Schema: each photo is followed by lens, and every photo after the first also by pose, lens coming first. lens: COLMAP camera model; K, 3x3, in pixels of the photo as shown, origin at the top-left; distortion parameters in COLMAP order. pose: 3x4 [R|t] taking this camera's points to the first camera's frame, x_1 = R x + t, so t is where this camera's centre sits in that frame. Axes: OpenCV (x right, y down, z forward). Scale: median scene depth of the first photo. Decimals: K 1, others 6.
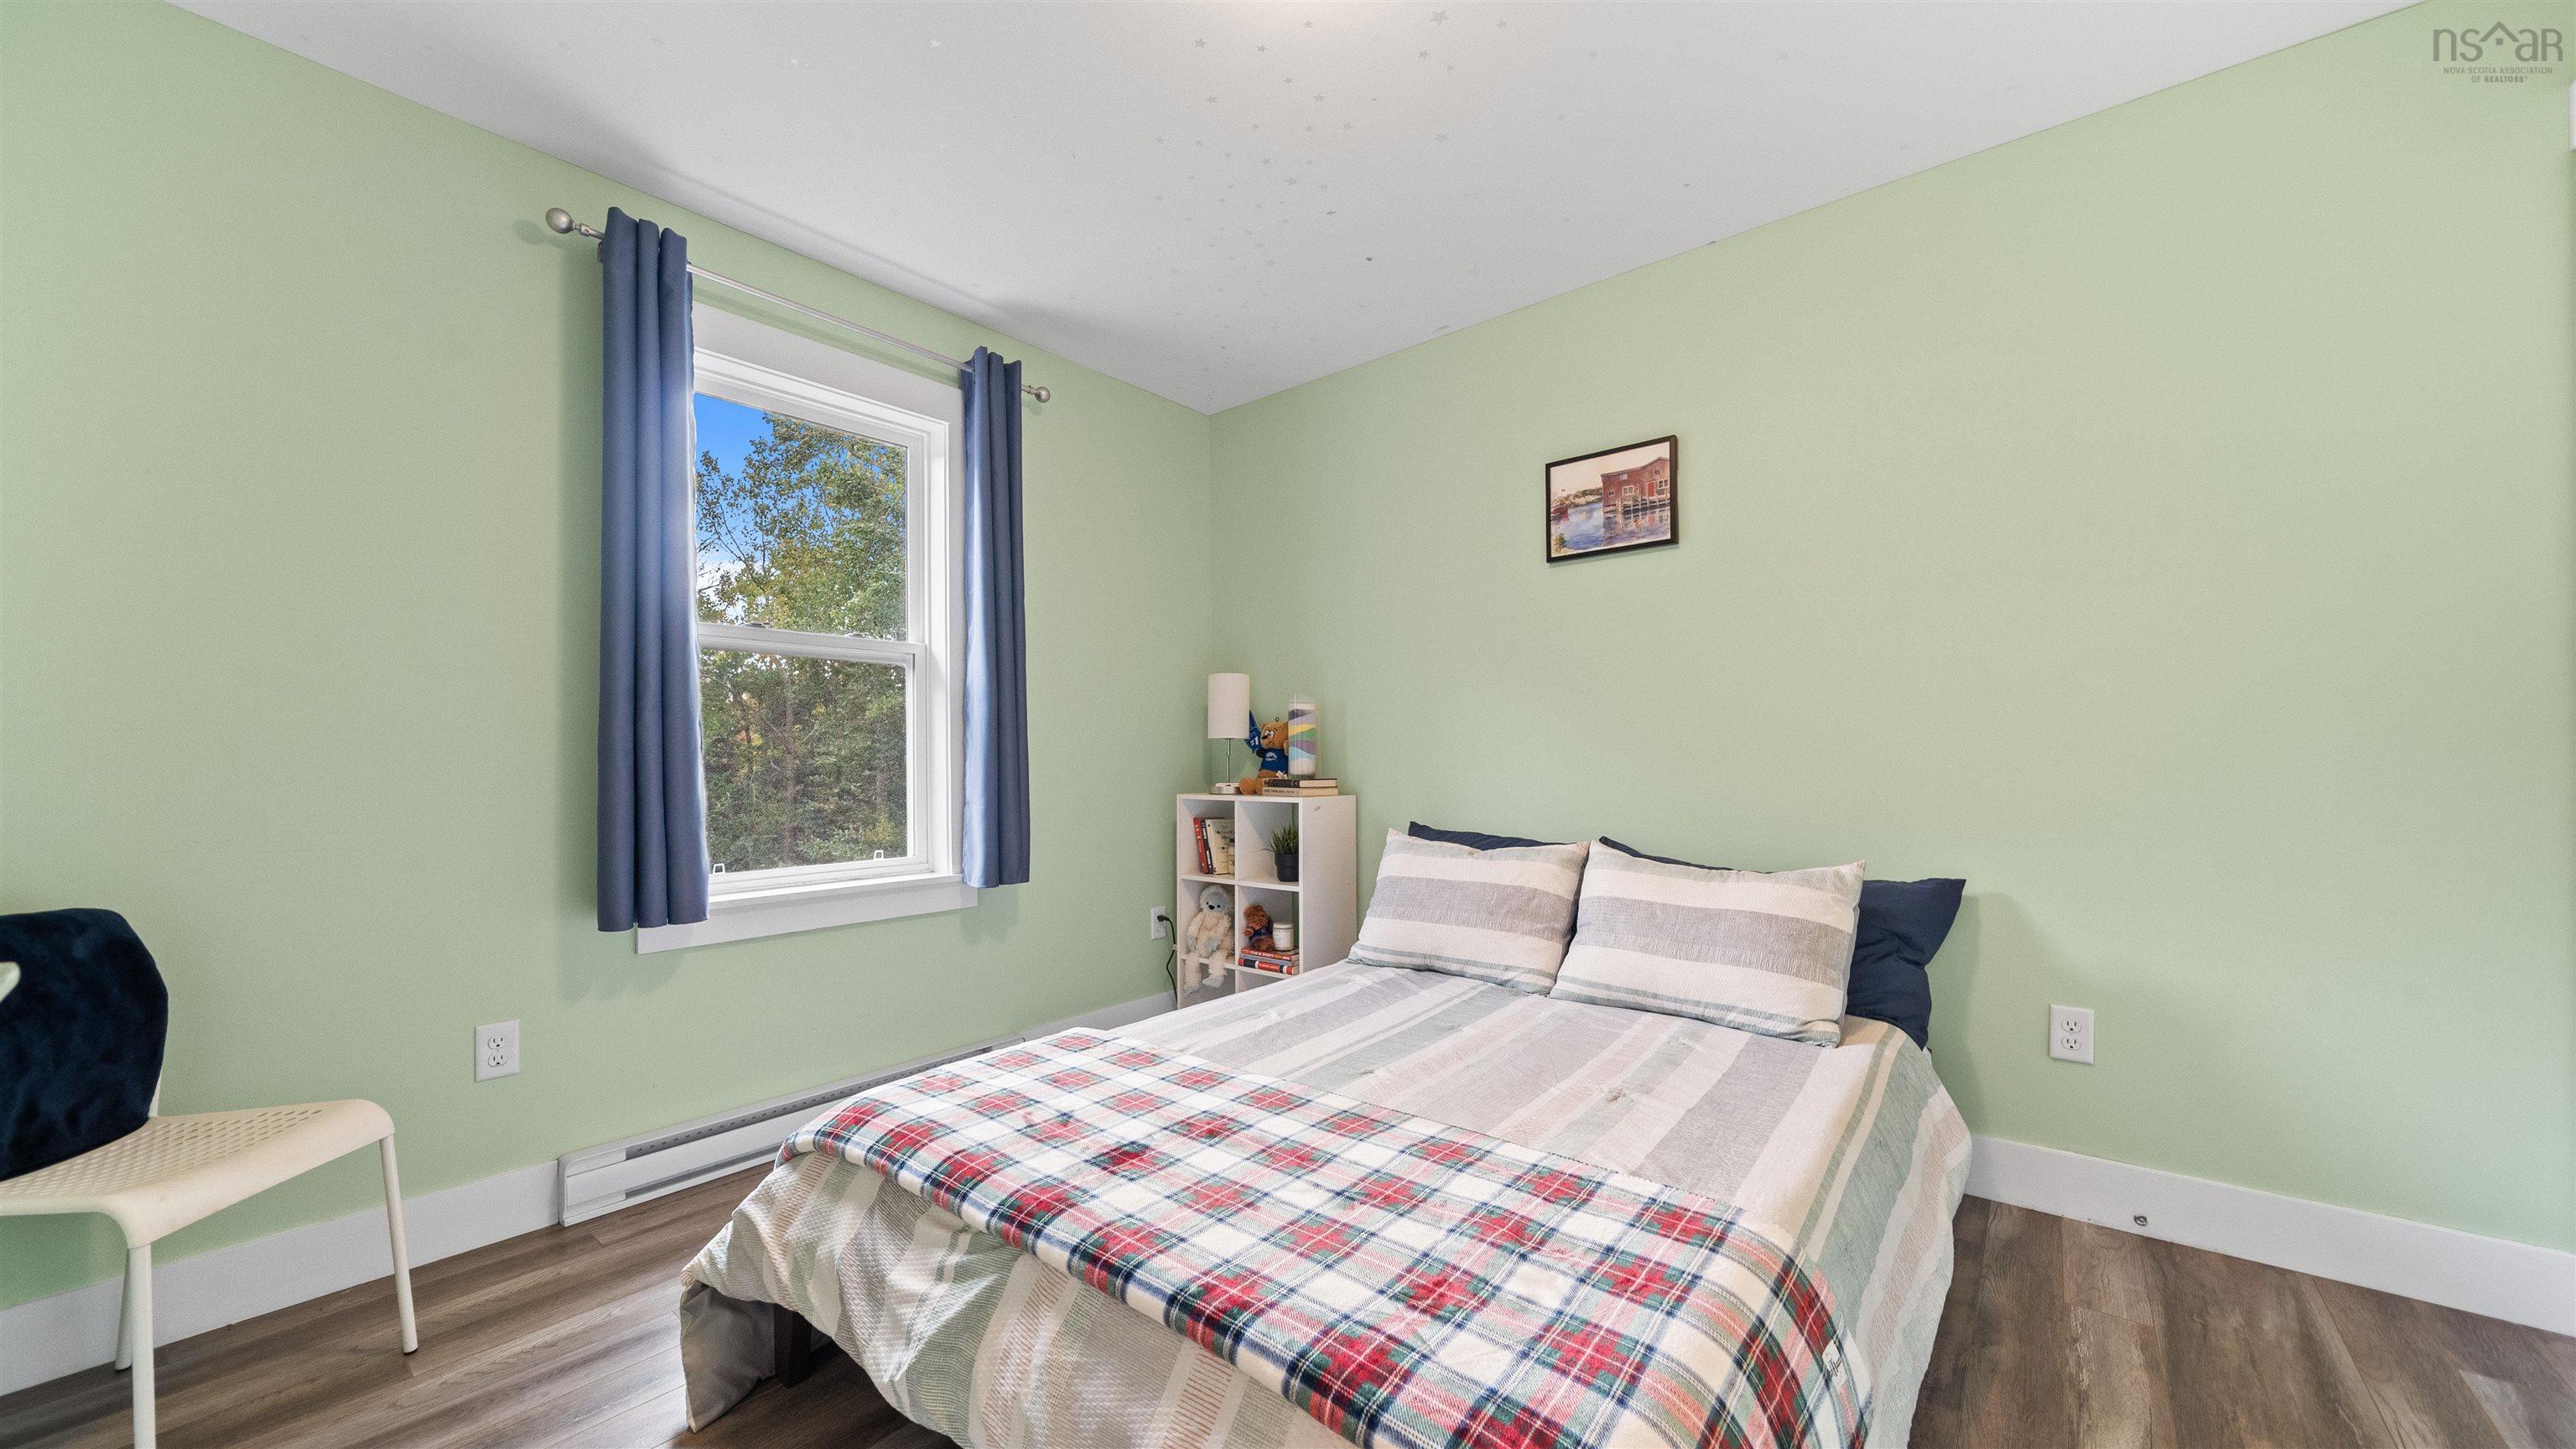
lens RADIAL K [[918.2, 0, 1288.2], [0, 918.2, 748.8], [0, 0, 1]] dist [-0.002852, 0.000297]
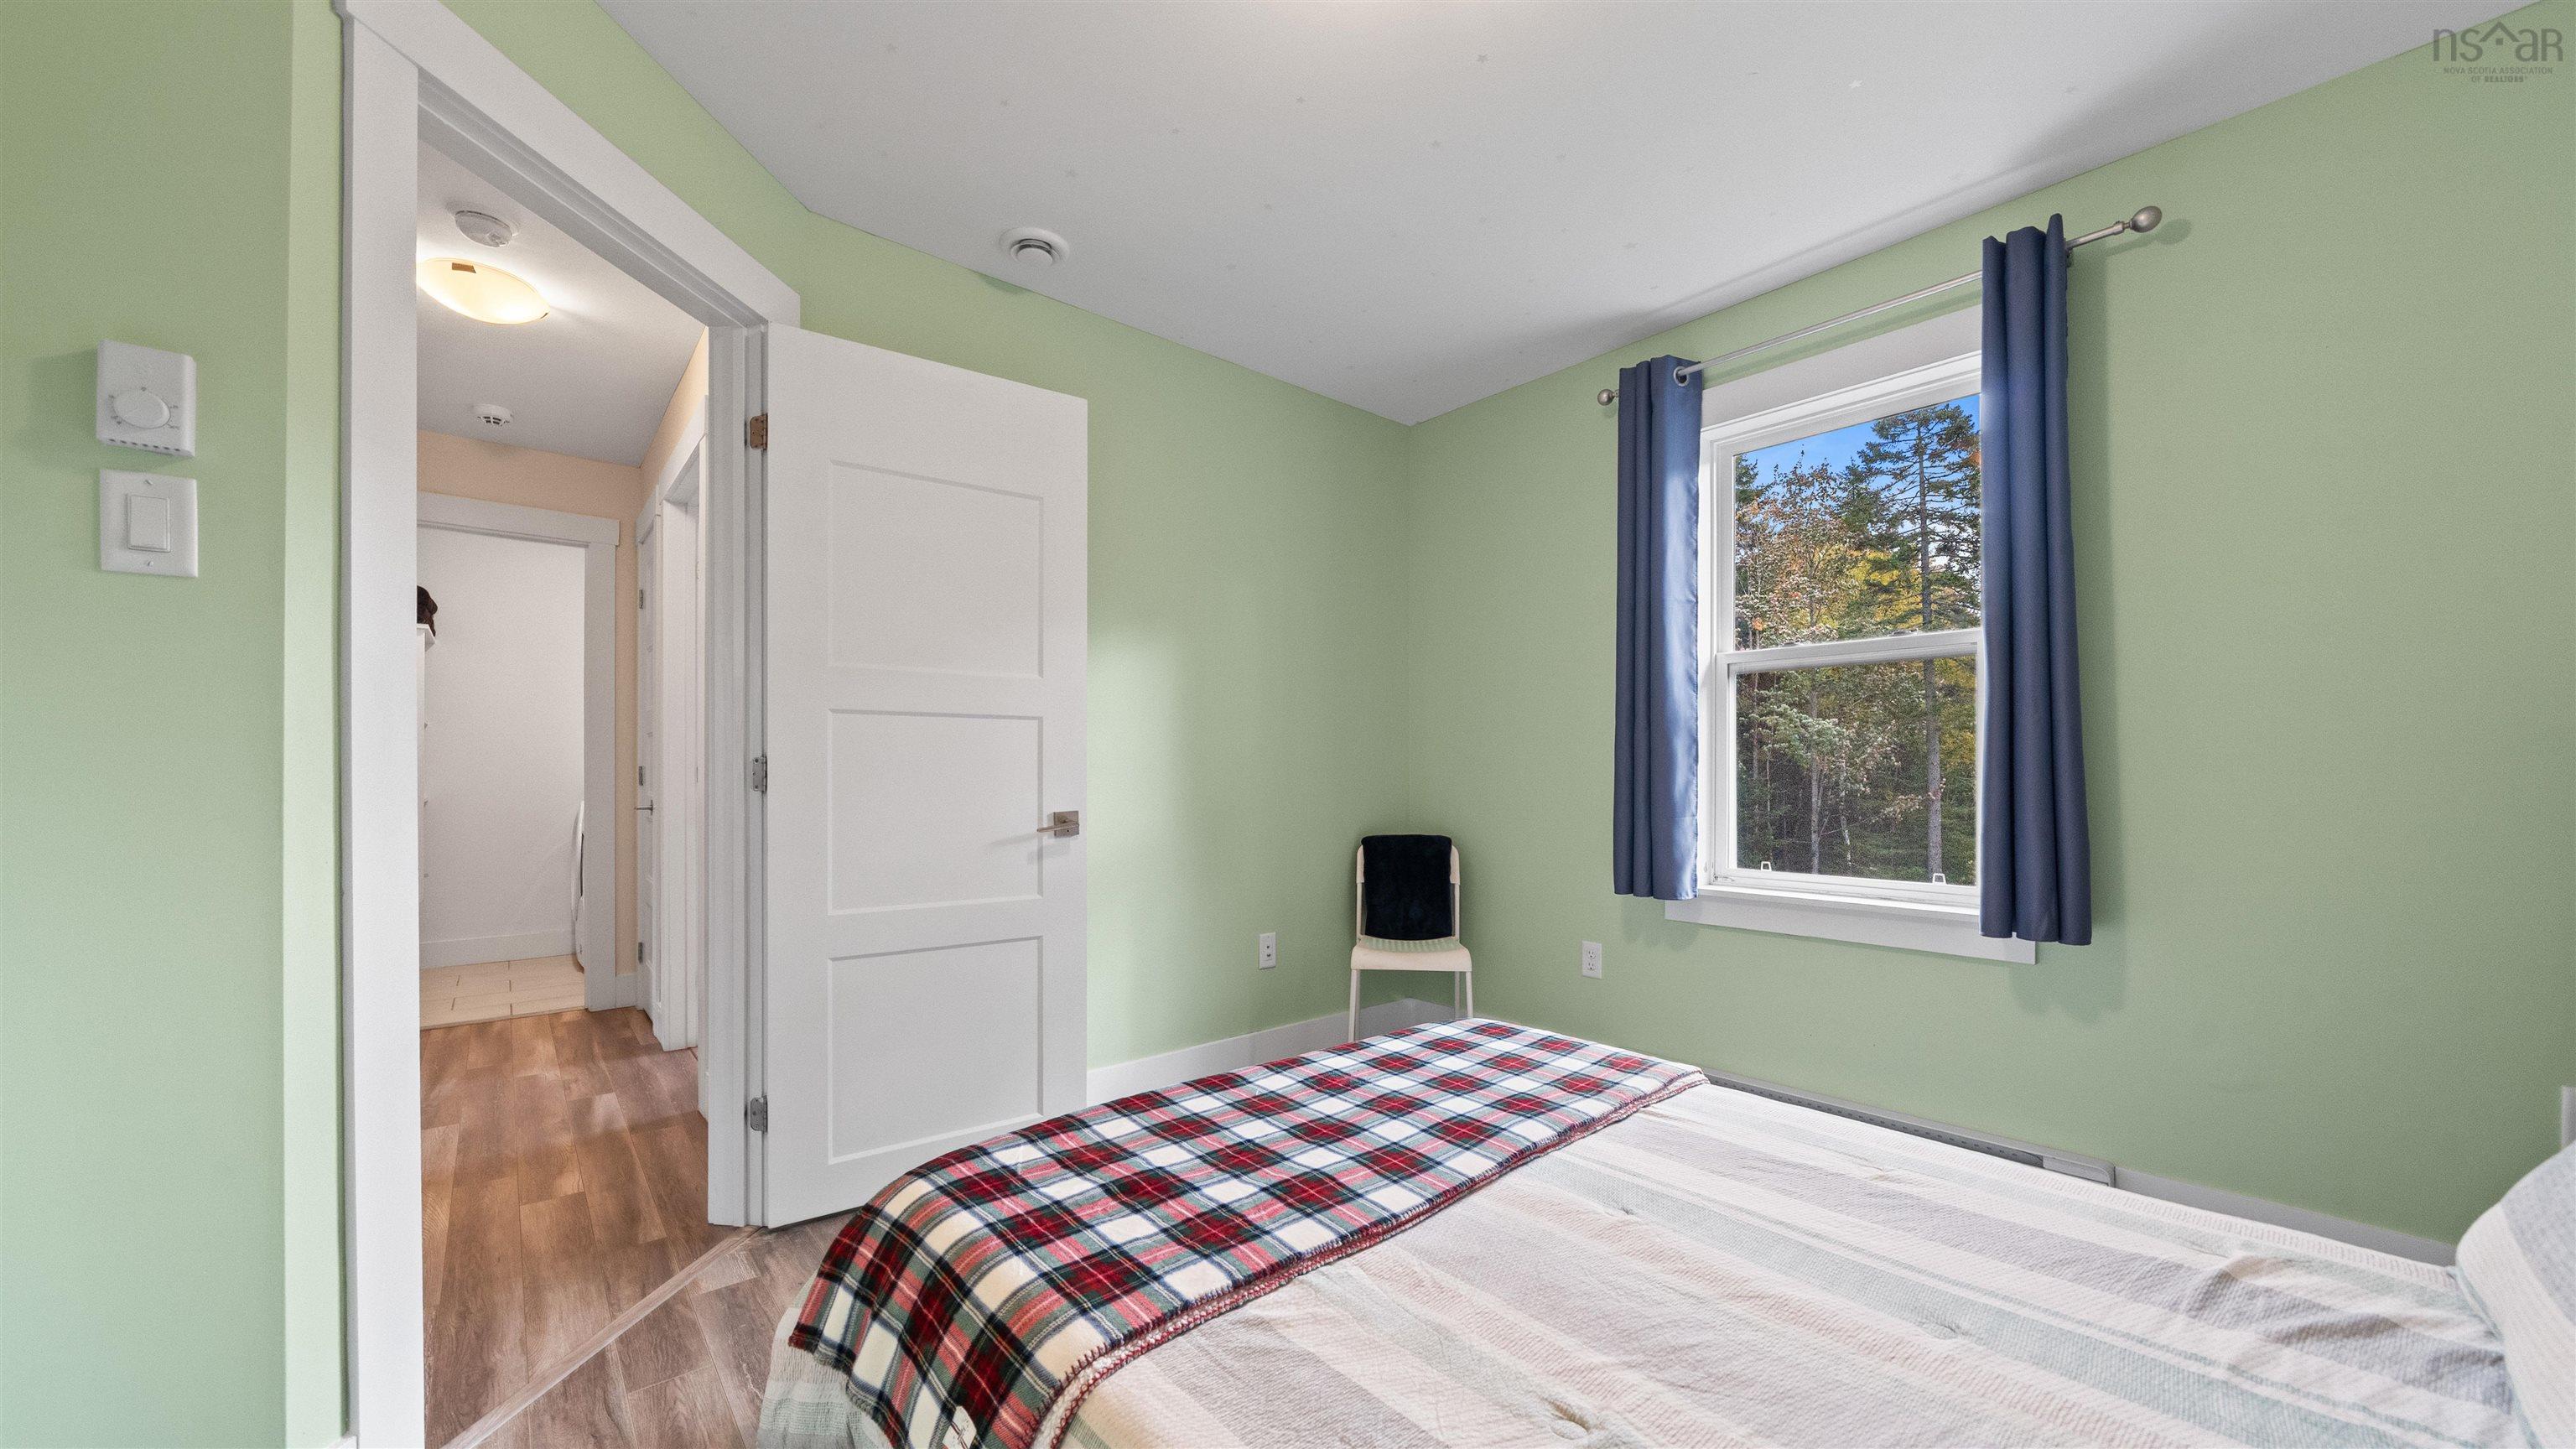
lens RADIAL K [[918.2, 0, 1282.5], [0, 918.2, 768.1], [0, 0, 1]] dist [-0.002852, 0.000297]
pose [[-0.172068, 0.001161, -0.985084, 0.730094], [0.012955, 0.999915, -0.001084, 0.003551], [0.985000, -0.012948, -0.172068, 0.752047]]
